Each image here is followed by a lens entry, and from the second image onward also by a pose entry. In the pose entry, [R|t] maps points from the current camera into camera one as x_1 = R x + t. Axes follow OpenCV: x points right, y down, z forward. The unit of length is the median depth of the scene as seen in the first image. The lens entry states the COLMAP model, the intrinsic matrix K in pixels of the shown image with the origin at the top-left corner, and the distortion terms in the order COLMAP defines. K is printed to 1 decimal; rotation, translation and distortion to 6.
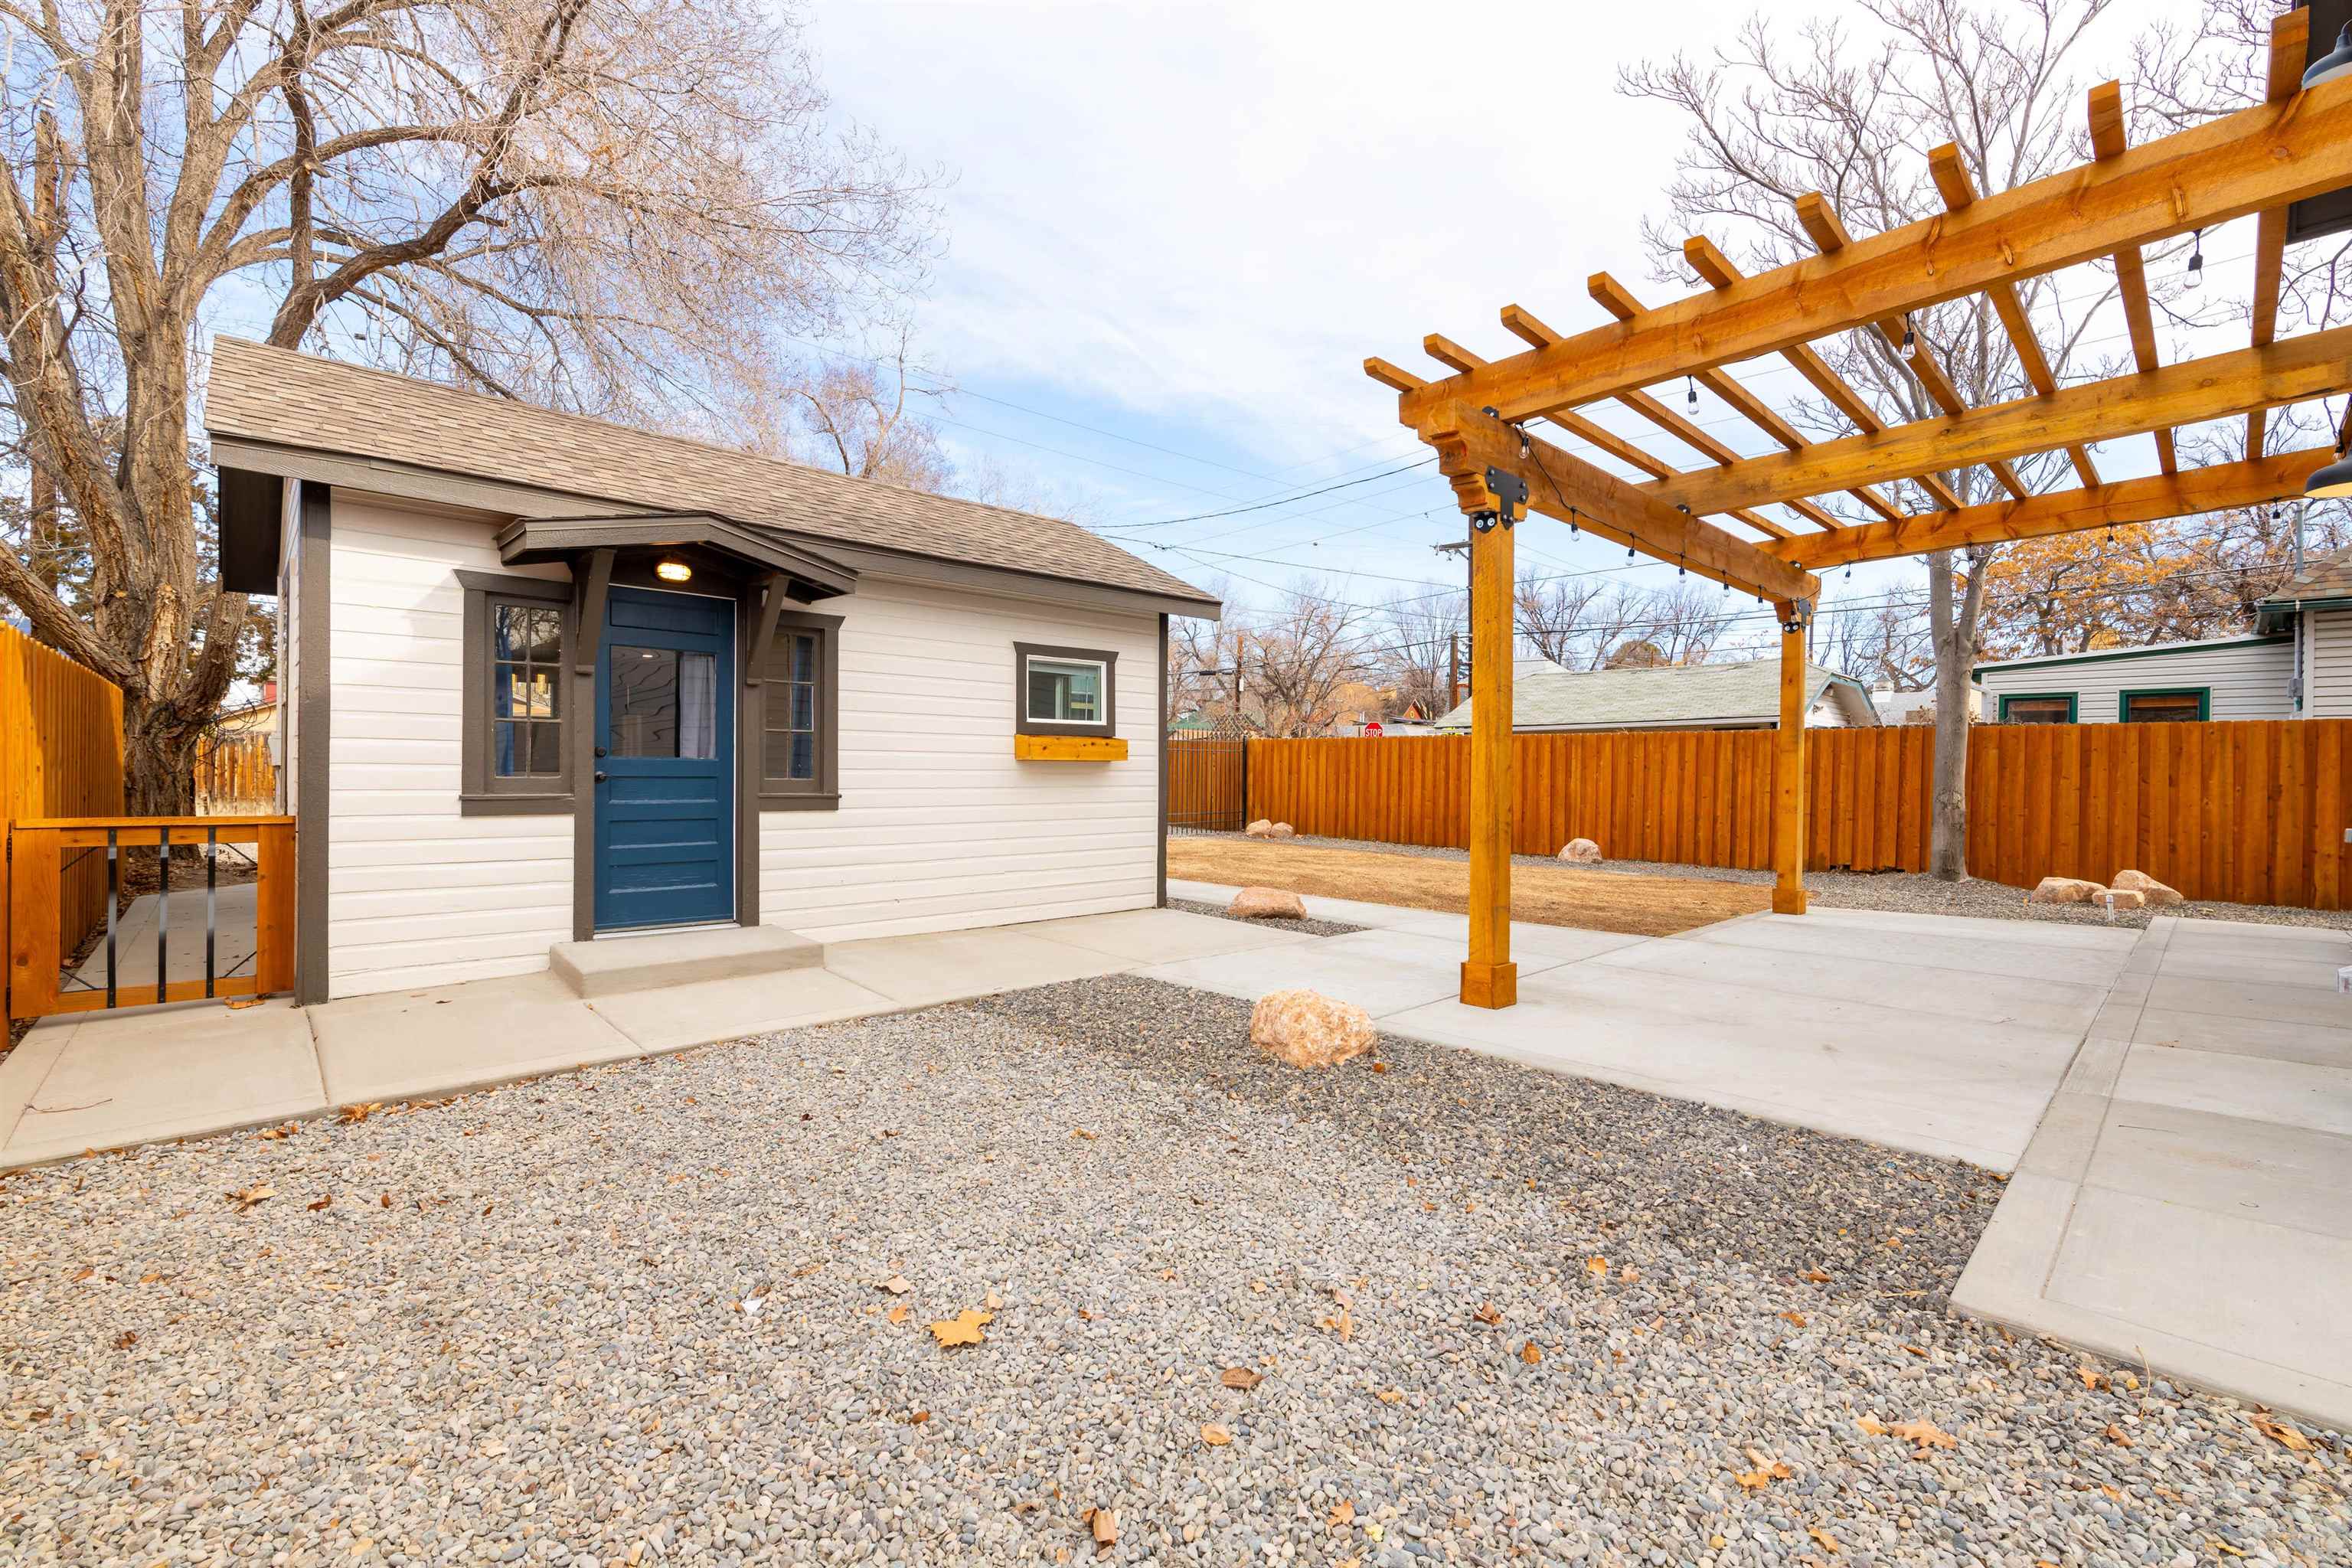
lens RADIAL K [[981.1, 0, 1176.0], [0, 981.1, 784.0], [0, 0, 1]] dist [-0.001322, -0.000197]
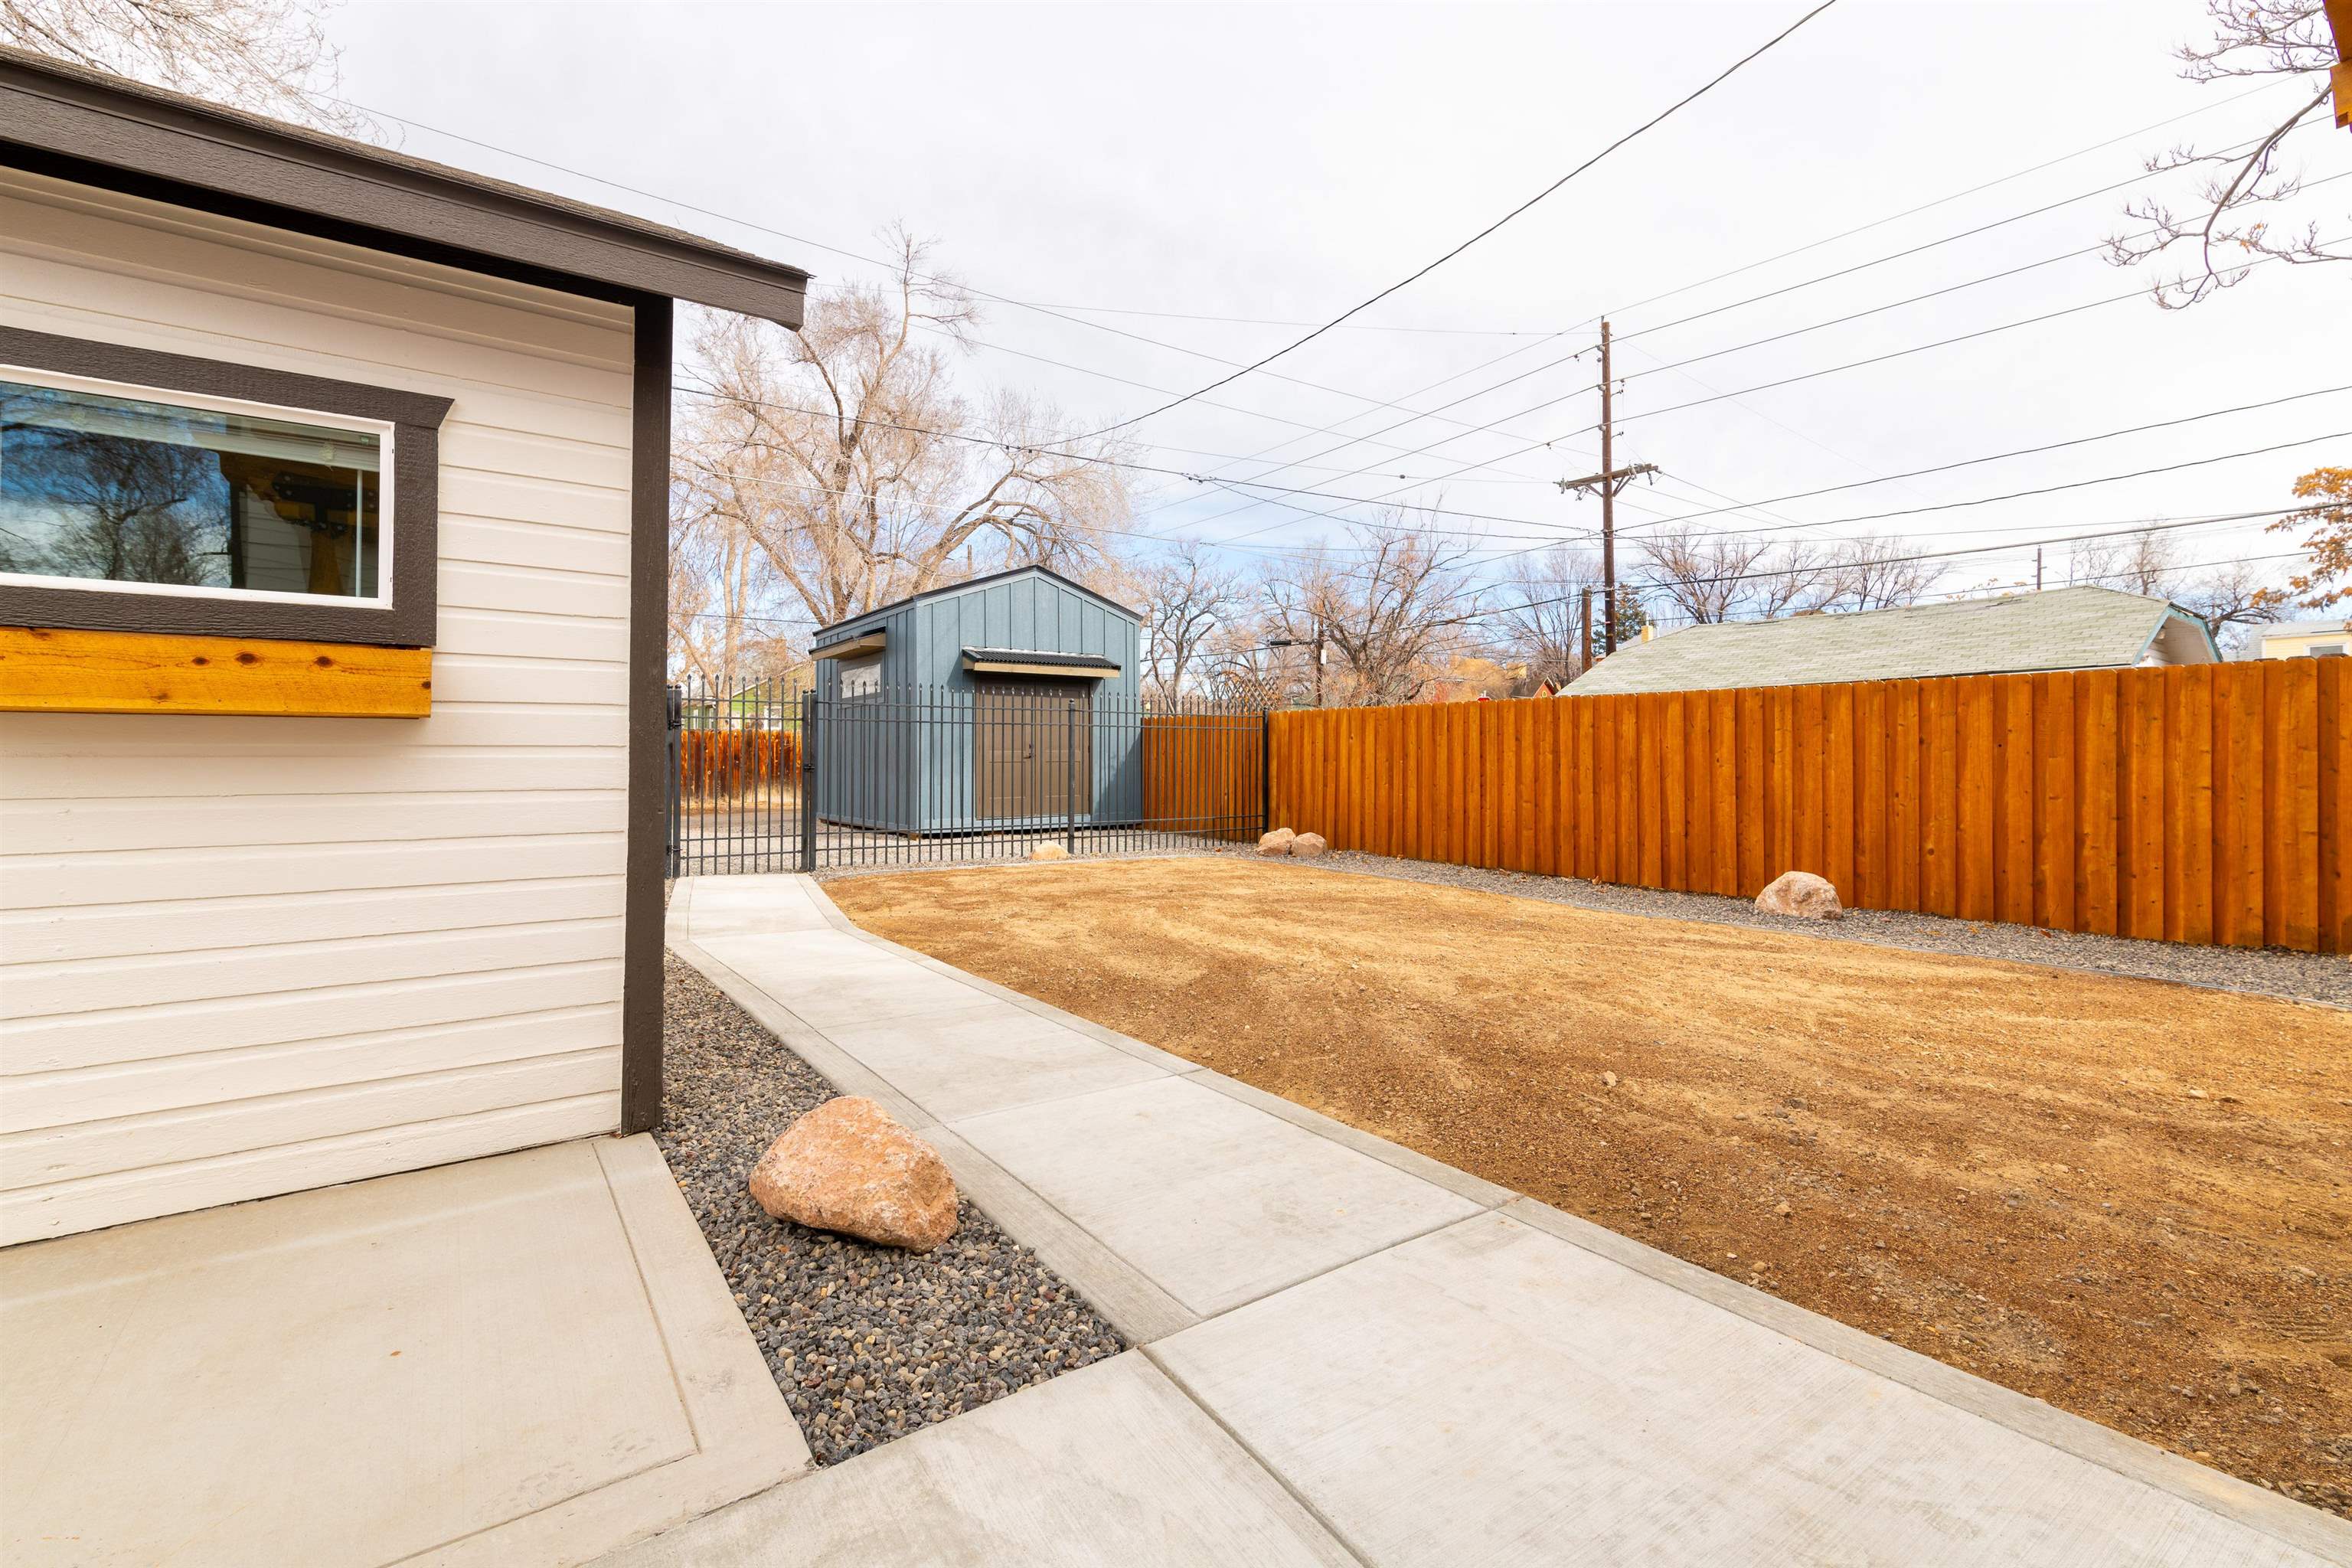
lens RADIAL K [[1026.5, 0, 1170.8], [0, 1026.5, 732.2], [0, 0, 1]] dist [-0.002332, -0.000315]
pose [[0.992820, -0.010828, -0.119129, 0.157802], [0.005802, 0.999081, -0.042457, -0.000906], [0.119479, 0.041461, 0.991971, 0.459768]]
